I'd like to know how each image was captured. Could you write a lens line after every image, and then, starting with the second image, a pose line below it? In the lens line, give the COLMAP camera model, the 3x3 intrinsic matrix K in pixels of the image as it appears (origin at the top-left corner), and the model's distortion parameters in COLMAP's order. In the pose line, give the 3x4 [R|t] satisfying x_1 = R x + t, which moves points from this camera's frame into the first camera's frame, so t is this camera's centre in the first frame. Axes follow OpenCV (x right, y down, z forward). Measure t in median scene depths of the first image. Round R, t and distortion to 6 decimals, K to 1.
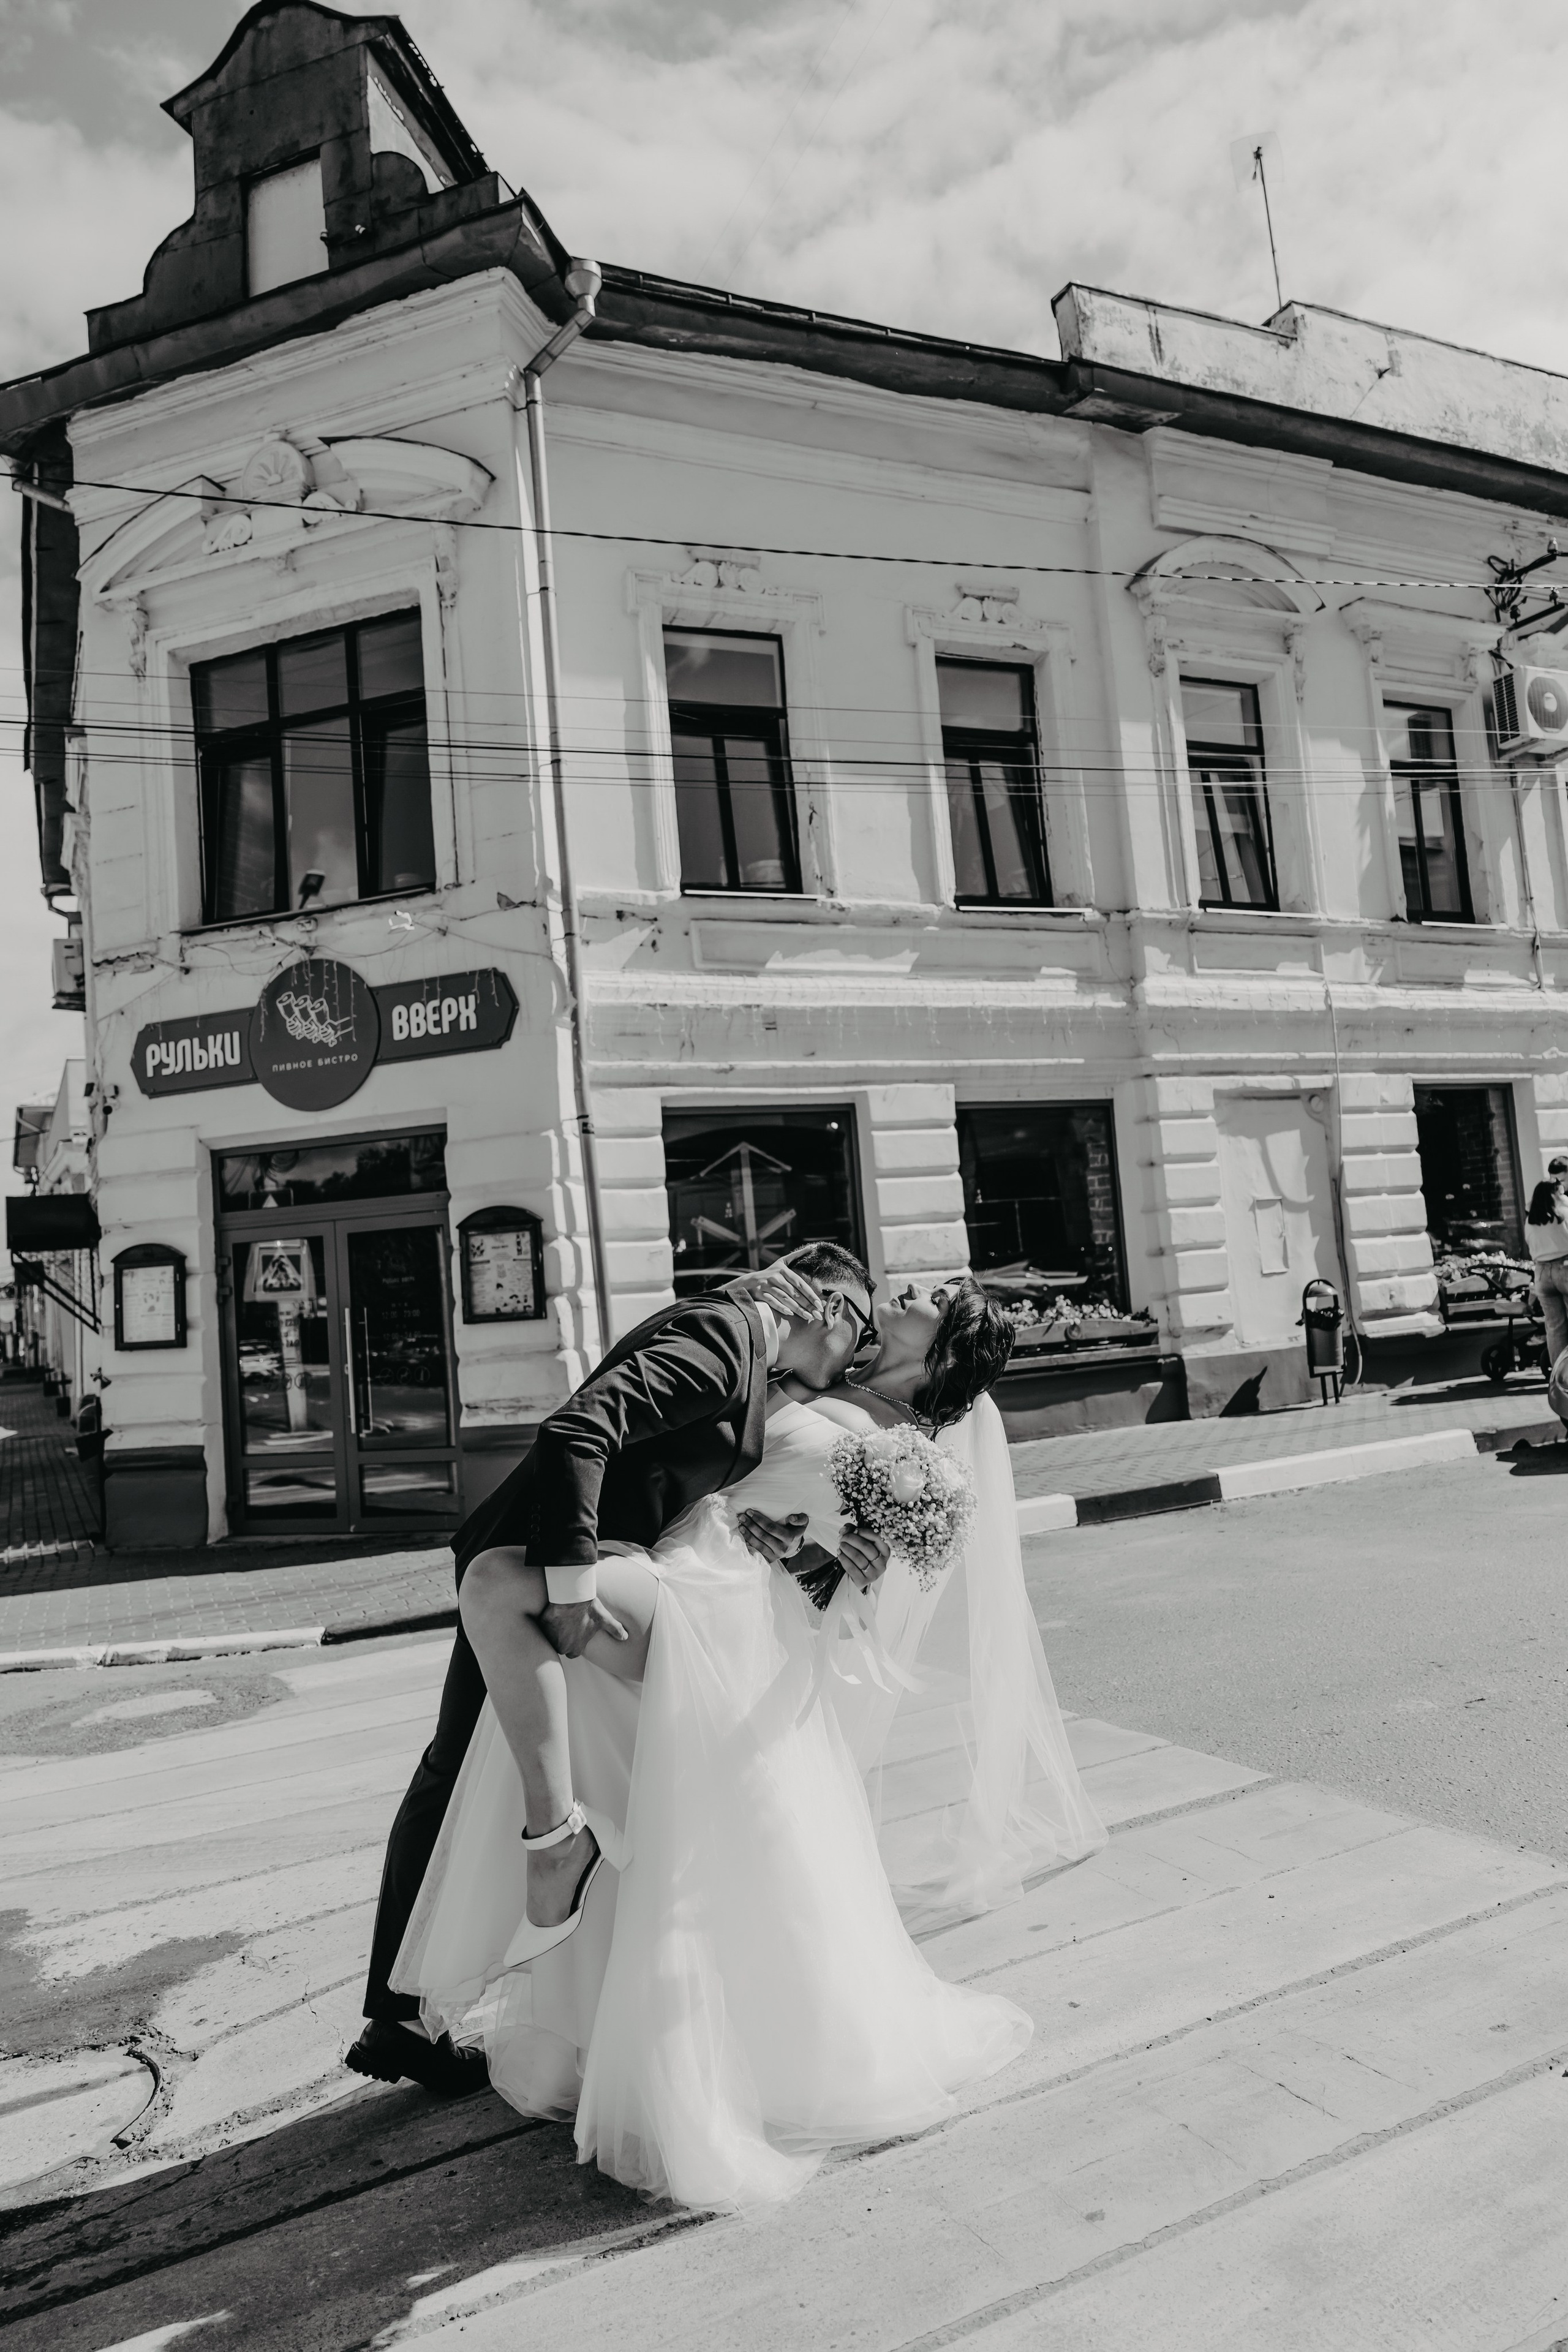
lens RADIAL K [[1595.8, 0, 797.2], [0, 1595.8, 1191.3], [0, 0, 1]] dist [0.013743, 0.002090]
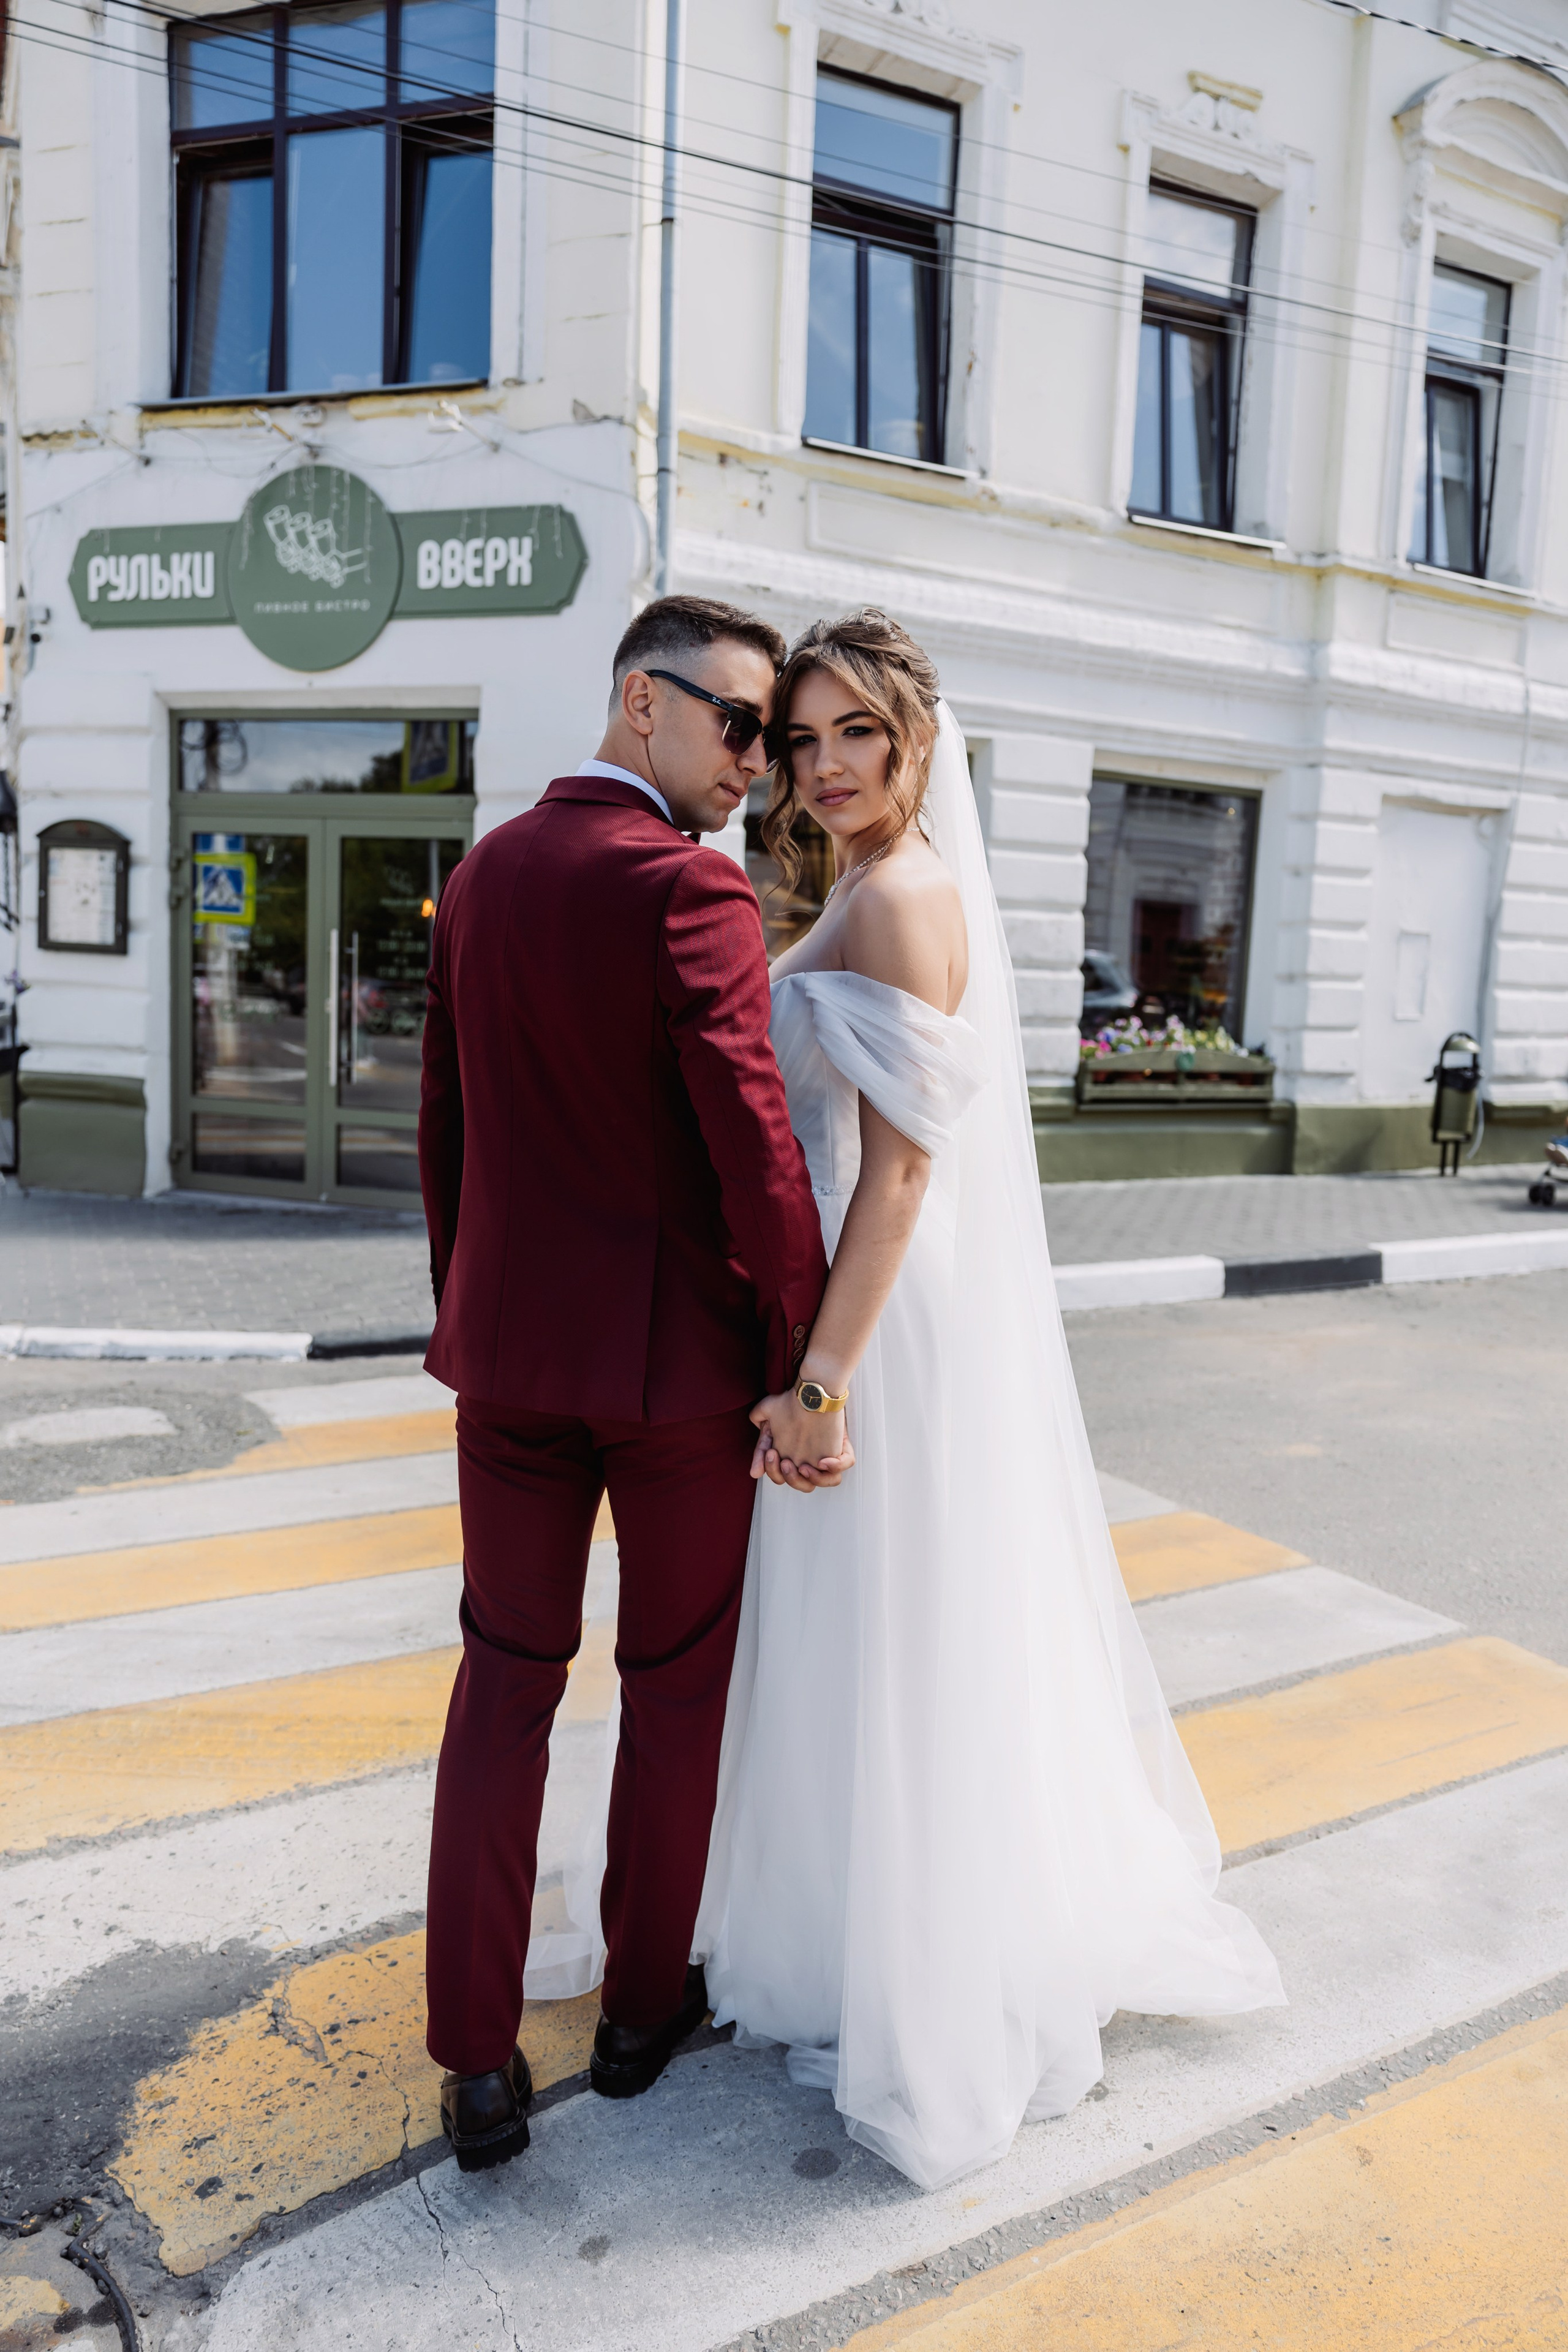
lens RADIAL K [[1572.7, 0, 790.2], [0, 1572.7, 1179.7], [0, 0, 1]] dist [0.016101, -0.000730]
pose [[0.992234, 0.109292, 0.059392, -0.084961], [-0.118347, 0.976472, 0.180269, 0.024933], [-0.038293, -0.185898, 0.981823, 0.184370]]
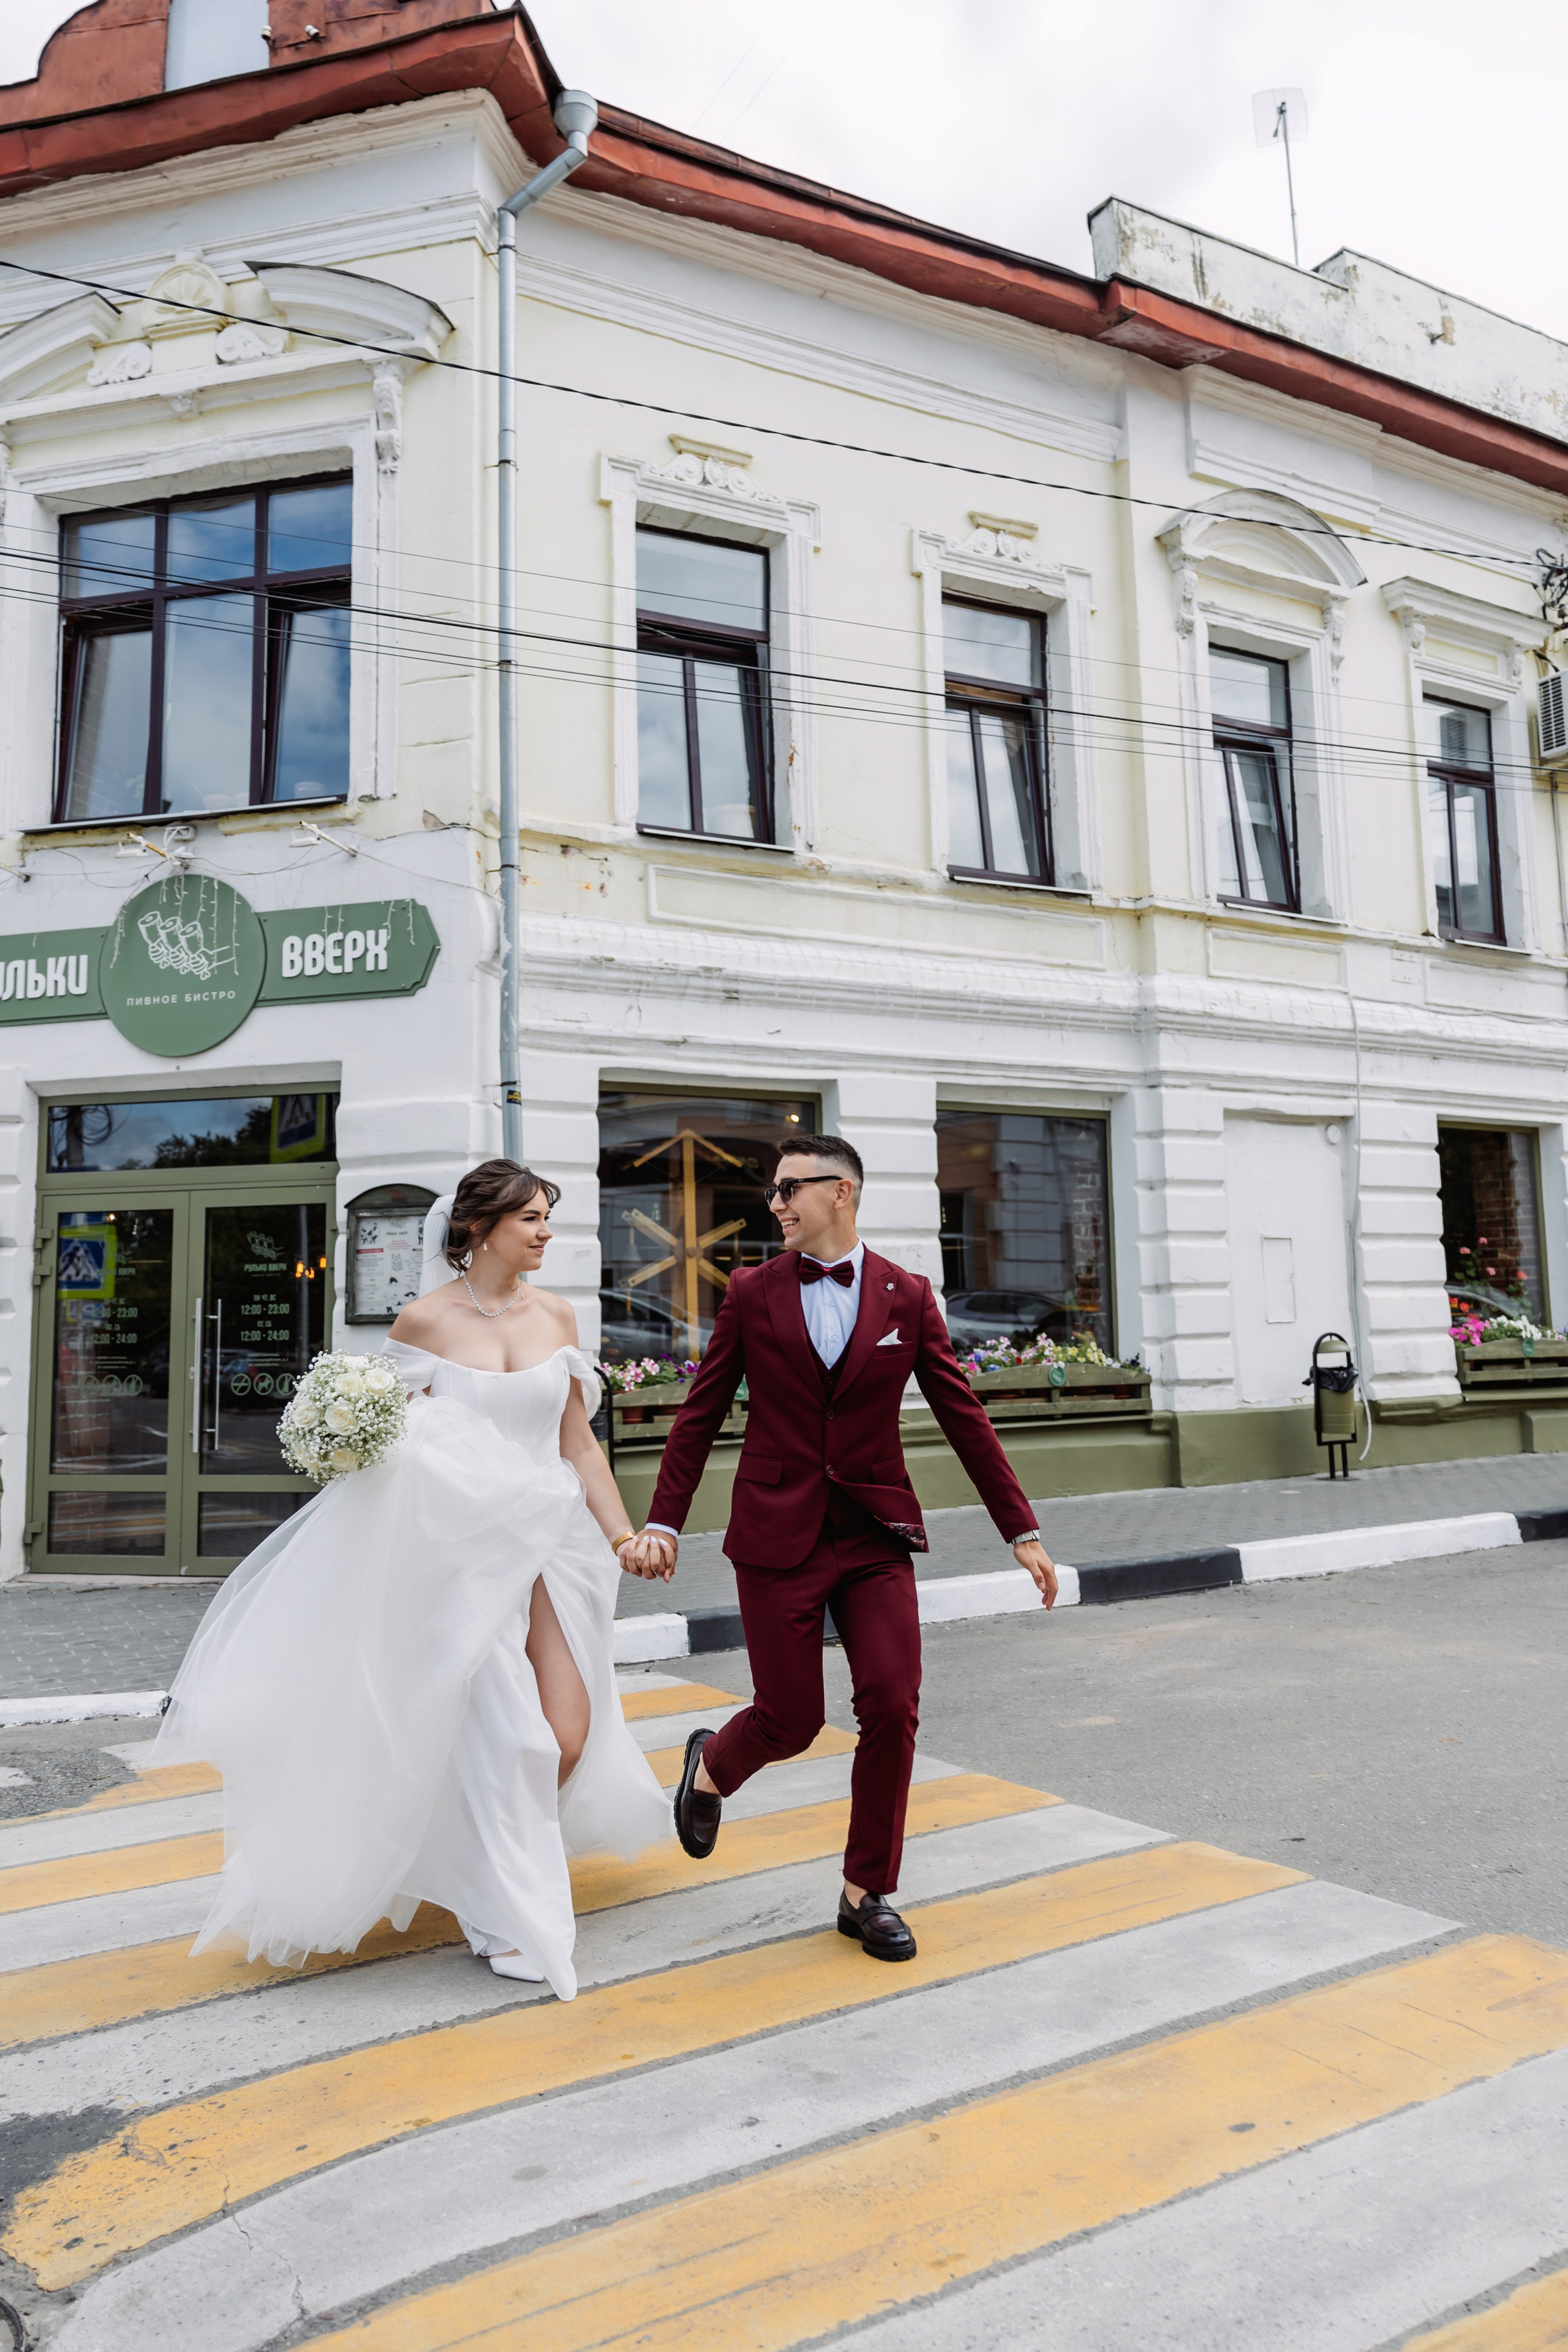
lens RADIAL K [[1790.3, 0, 825.0], [0, 1790.3, 1140.1], [0, 0, 1]] dist [0.001602, 0.014663]
pose [[0.993720, 0.065664, 0.090606, -0.050034], [-0.061341, 0.996879, -0.049696, 0.017580], [-0.093586, 0.043826, 0.994646, 0.053991]]
